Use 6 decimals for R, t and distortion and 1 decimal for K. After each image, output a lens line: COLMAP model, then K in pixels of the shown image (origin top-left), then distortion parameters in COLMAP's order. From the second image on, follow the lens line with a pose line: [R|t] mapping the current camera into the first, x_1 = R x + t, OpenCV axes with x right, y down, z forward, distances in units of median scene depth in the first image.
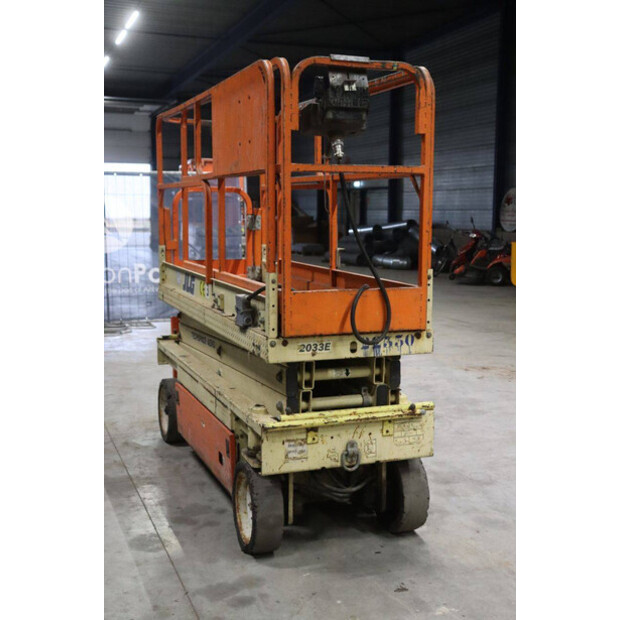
lens RADIAL K [[825.2, 0, 309.2], [0, 825.2, 312.5], [0, 0, 1]] dist [0.051980, 0.000000]
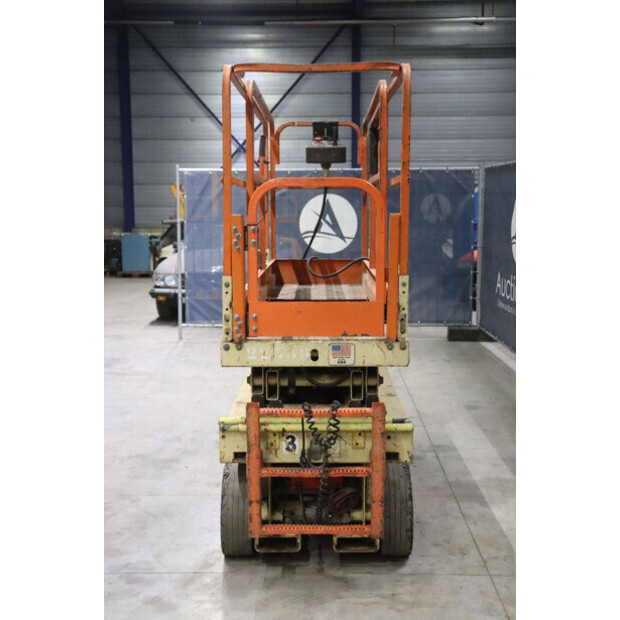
lens RADIAL K [[835.0, 0, 297.9], [0, 835.0, 319.9], [0, 0, 1]] dist [0.059180, 0.000000]
pose [[-0.925736, -0.047753, 0.375143, -0.520496], [0.050584, 0.967445, 0.247974, -0.315206], [-0.374772, 0.248534, -0.893183, 2.449028]]
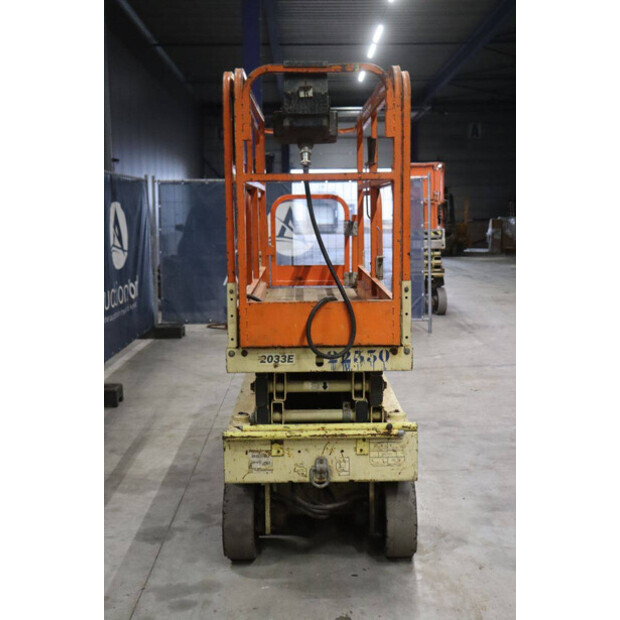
lens RADIAL K [[795.3, 0, 305.7], [0, 795.3, 309.3], [0, 0, 1]] dist [0.038856, 0.000000]
pose [[0.938440, 0.027264, -0.344363, 0.350860], [-0.027590, 0.999612, 0.003955, -0.020819], [0.344337, 0.005789, 0.938828, 0.115029]]
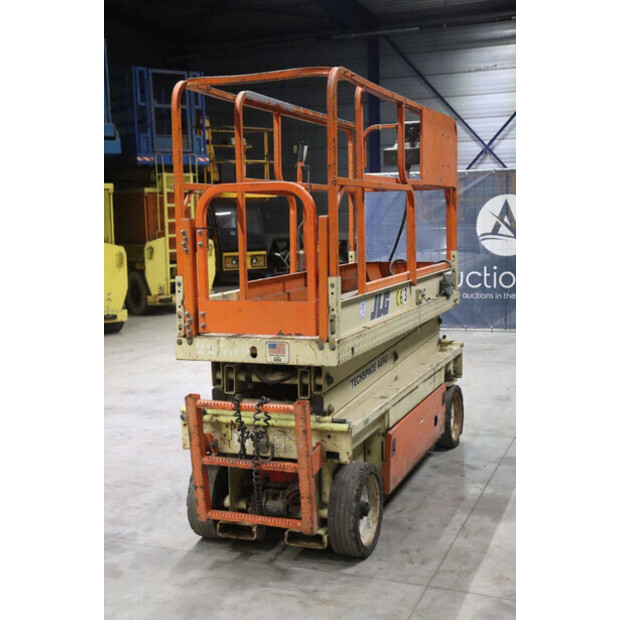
lens RADIAL K [[835.0, 0, 305.4], [0, 835.0, 323.5], [0, 0, 1]] dist [0.059180, 0.000000]
pose [[-0.740166, -0.071925, 0.668567, -0.888156], [0.104831, 0.969763, 0.220386, -0.285393], [-0.664203, 0.233209, -0.710245, 2.260418]]
